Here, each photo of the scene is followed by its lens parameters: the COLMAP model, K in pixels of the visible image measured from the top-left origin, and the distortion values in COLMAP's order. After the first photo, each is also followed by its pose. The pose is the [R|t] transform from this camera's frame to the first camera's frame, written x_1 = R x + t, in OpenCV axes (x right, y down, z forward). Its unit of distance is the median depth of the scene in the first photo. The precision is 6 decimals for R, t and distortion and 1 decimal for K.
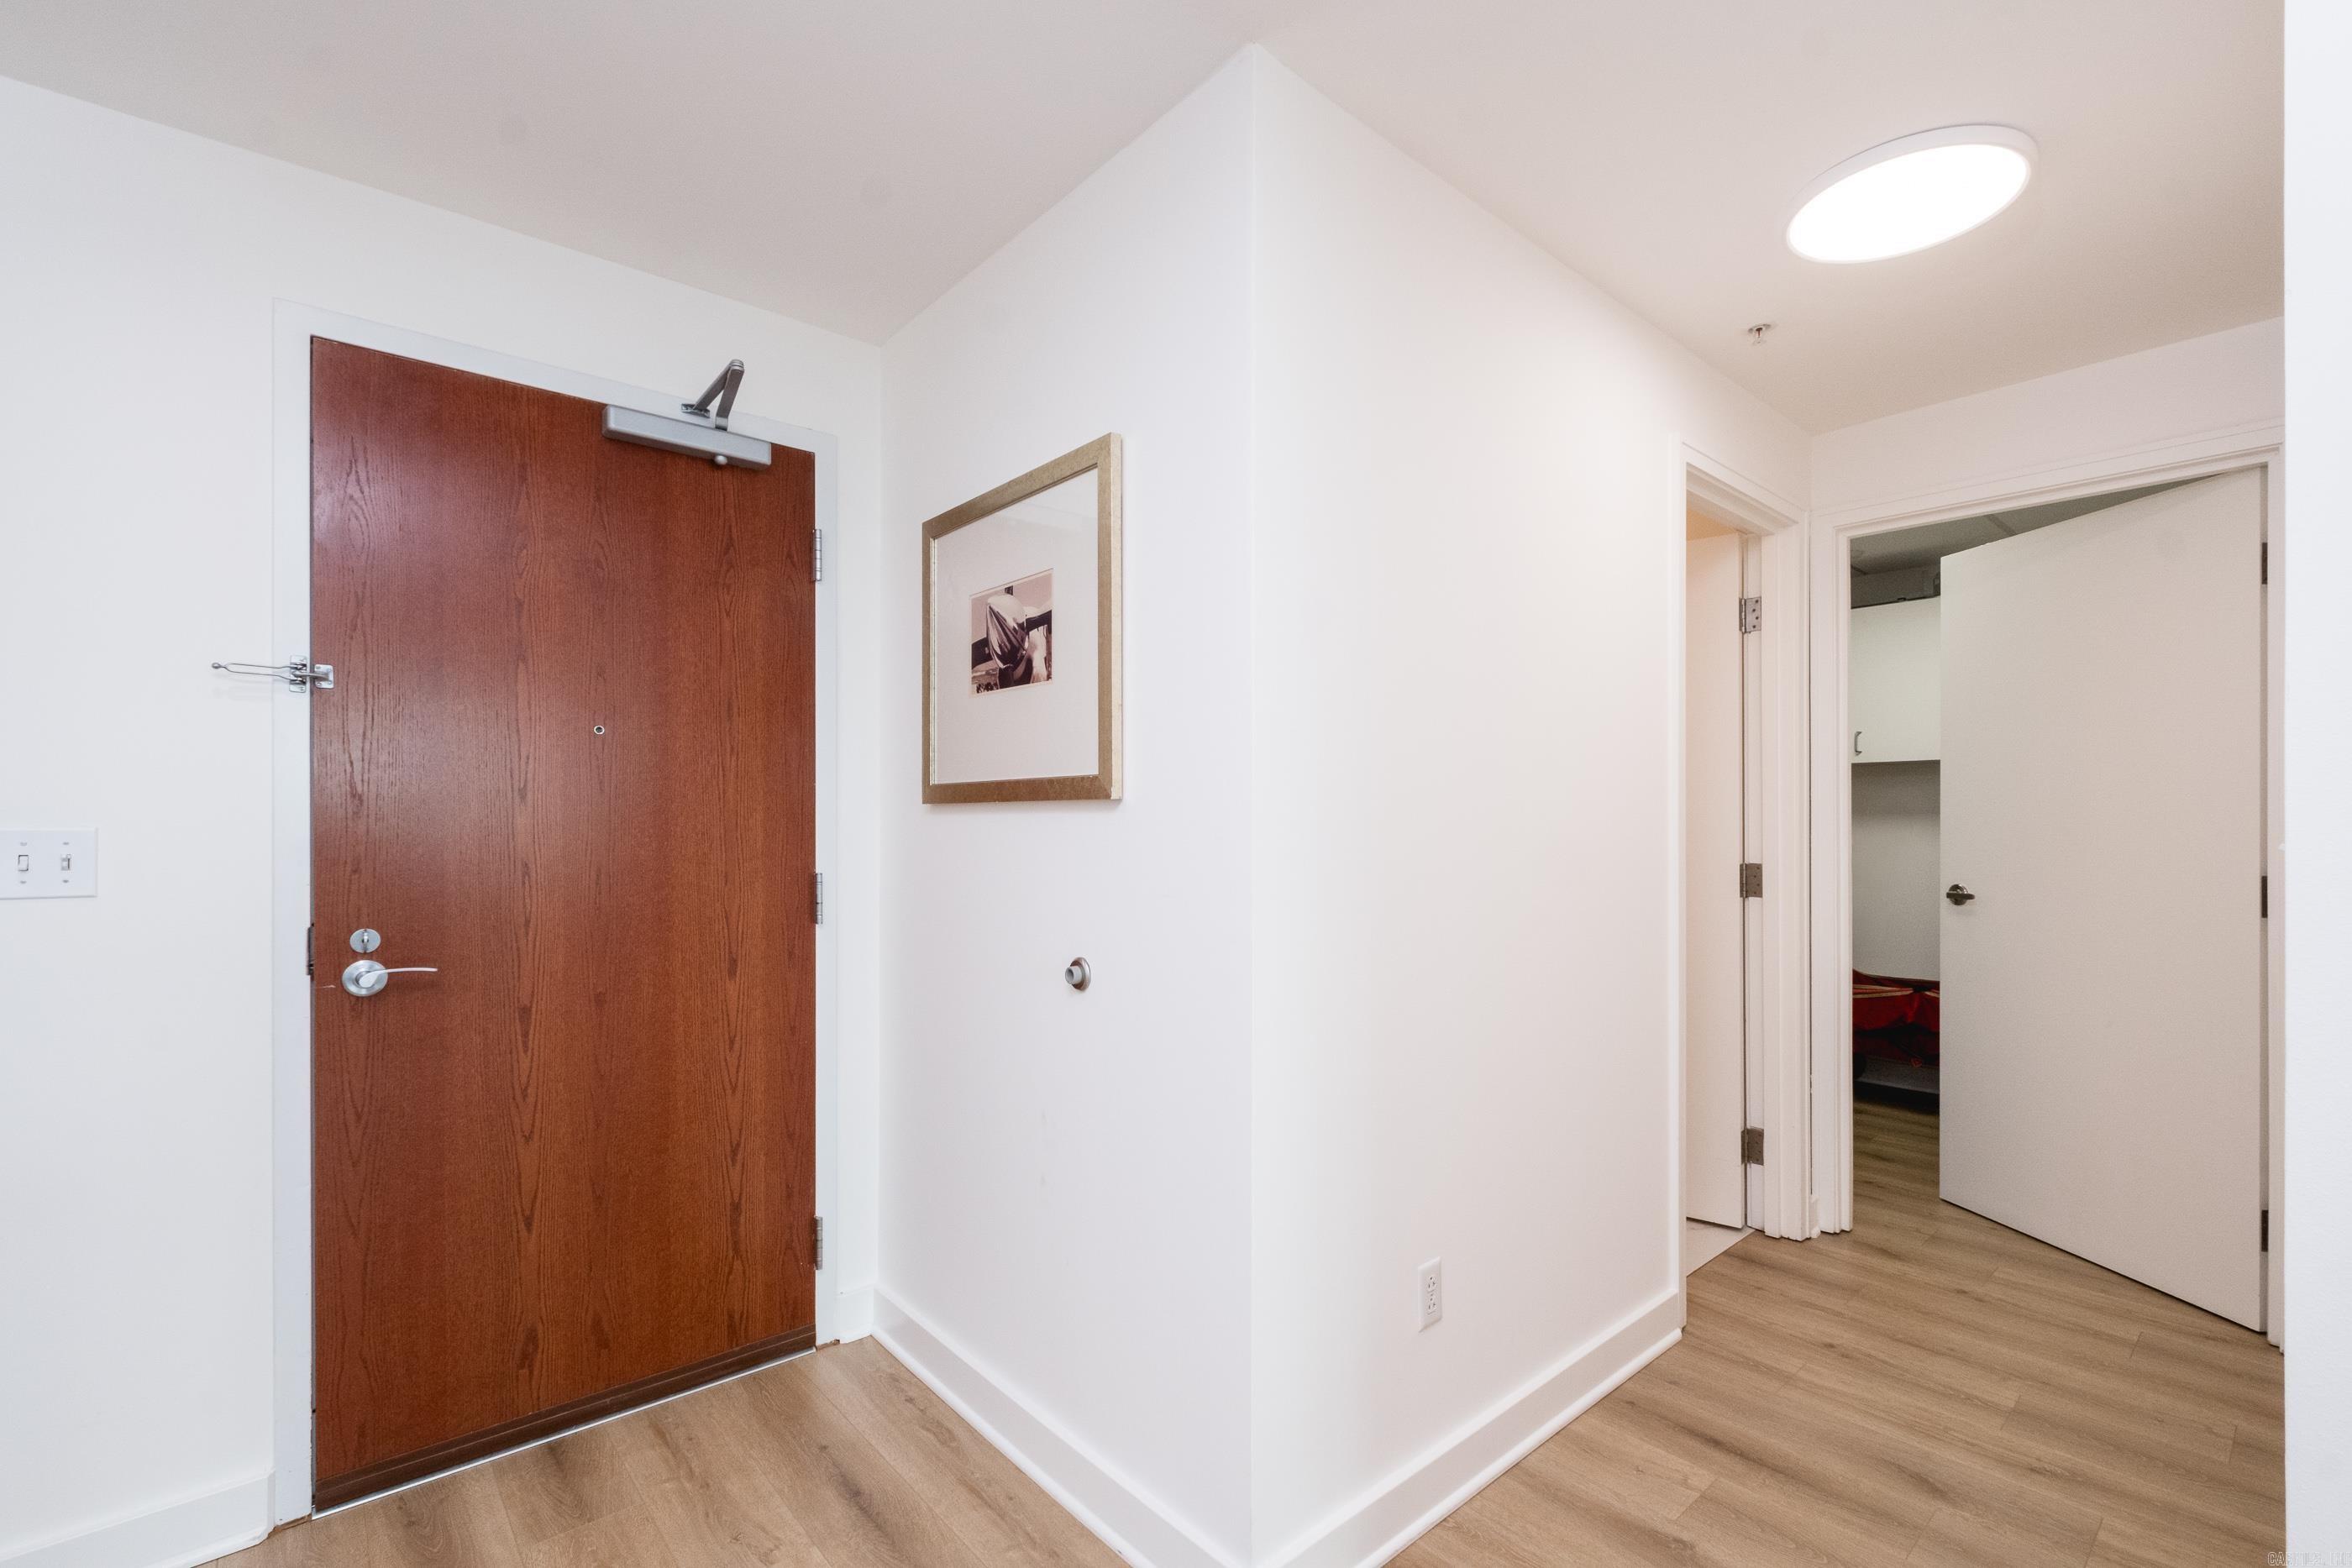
lens RADIAL K [[1019.8, 0, 1169.1], [0, 1019.8, 818.8], [0, 0, 1]] dist [0.005341, -0.004821]
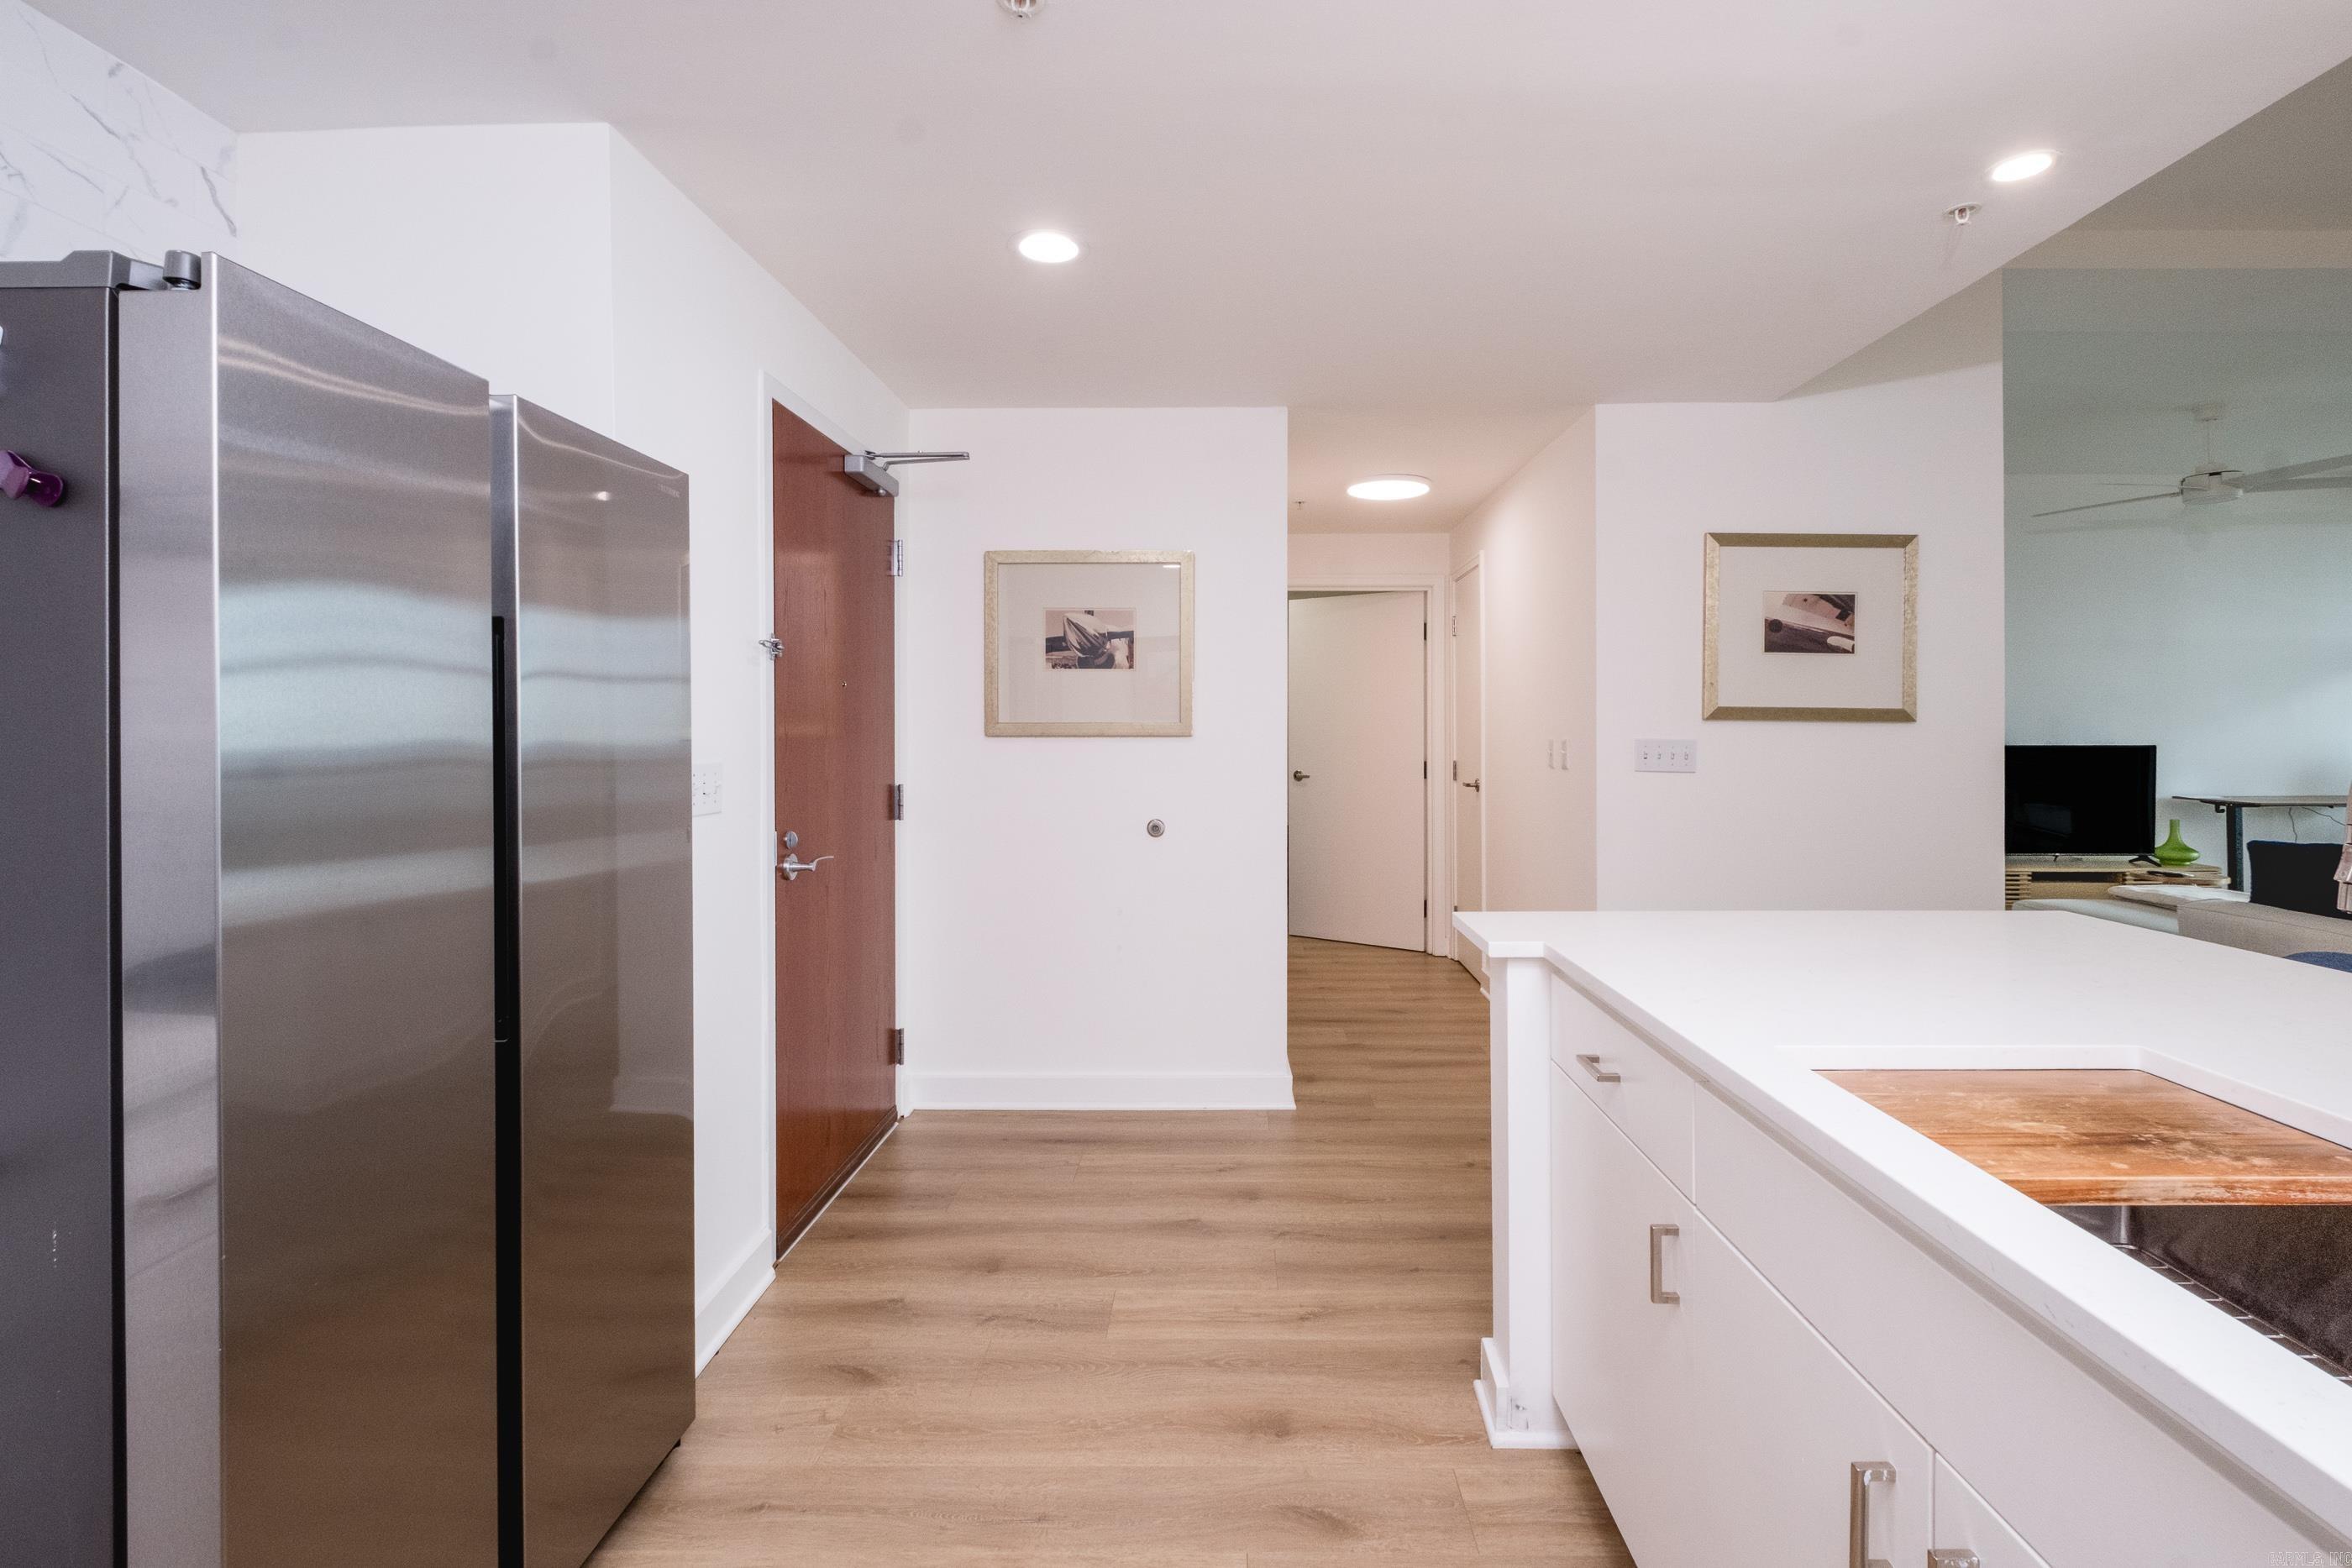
lens RADIAL K [[1019.8, 0, 1234.7], [0, 1019.8, 734.4], [0, 0, 1]] dist [0.005341, -0.004821]
pose [[0.658663, -0.001308, 0.752437, -1.302620], [0.000050, 0.999999, 0.001694, -0.021149], [-0.752438, -0.001078, 0.658662, -0.321634]]
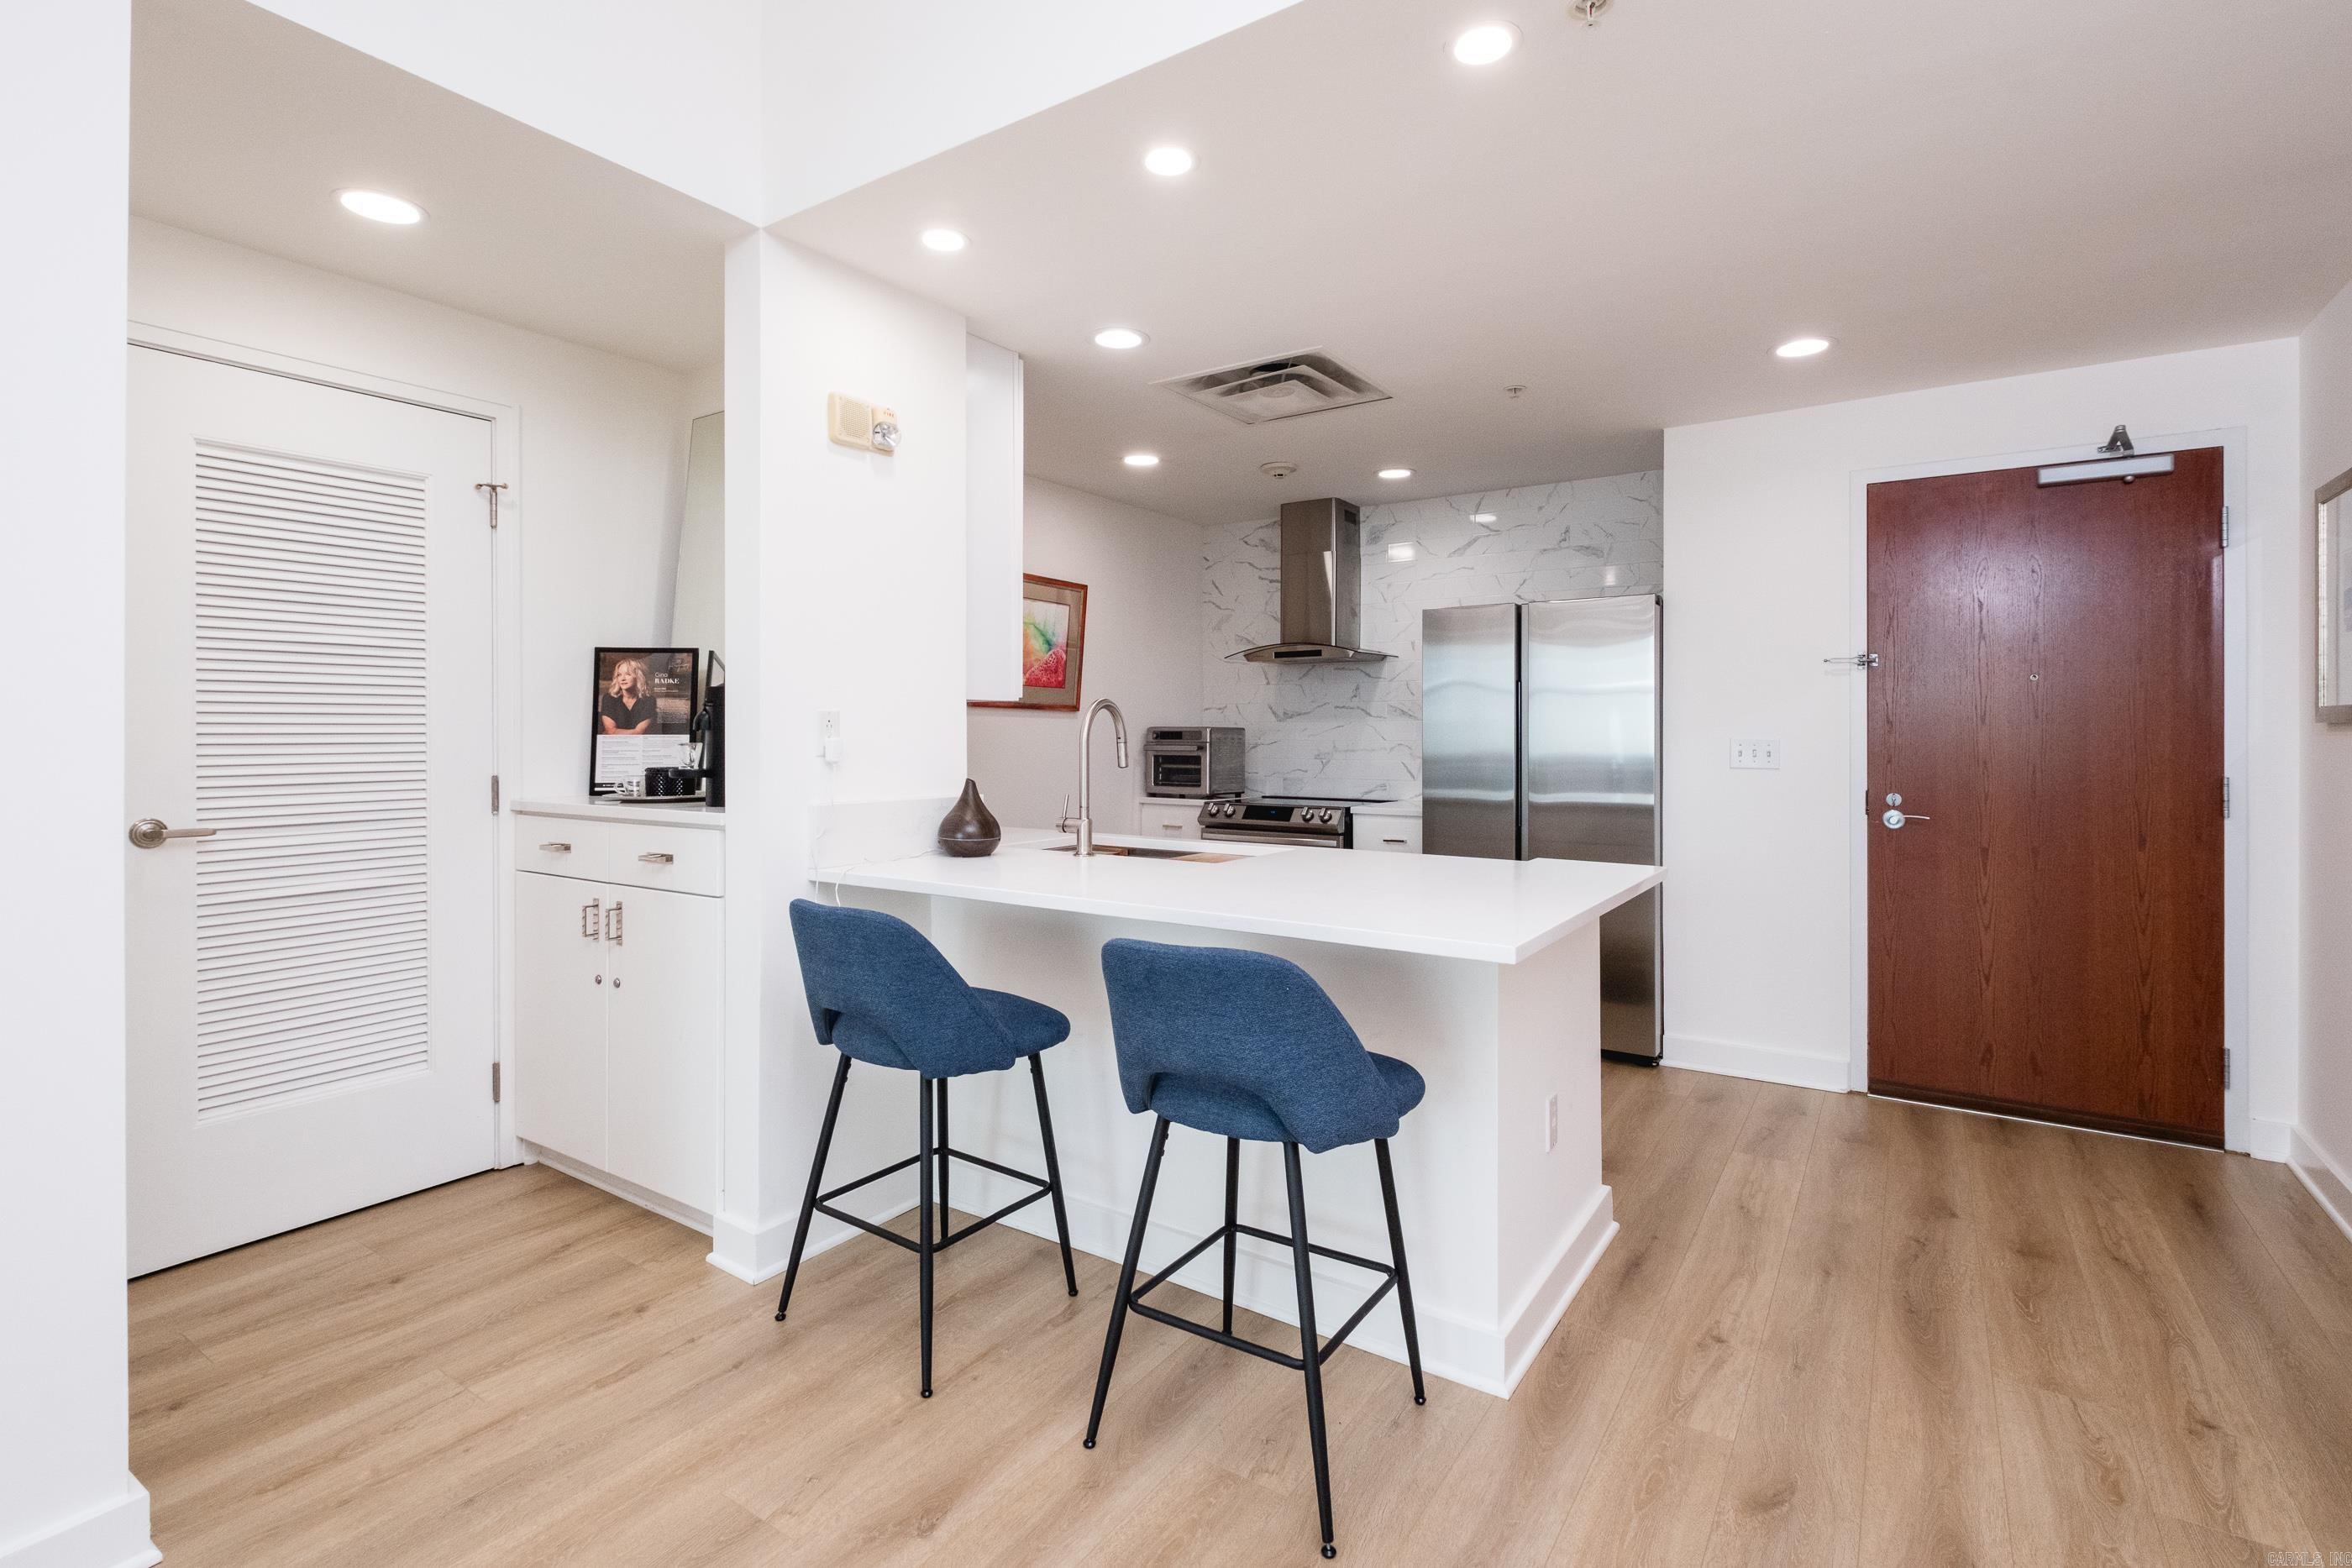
lens RADIAL K [[1109.3, 0, 1166.1], [0, 1109.3, 730.5], [0, 0, 1]] dist [0.001750, -0.003617]
pose [[0.261261, -0.000969, -0.965268, 0.756859], [0.000503, 0.999999, -0.000868, -0.005927], [0.965268, -0.000259, 0.261261, -0.748412]]
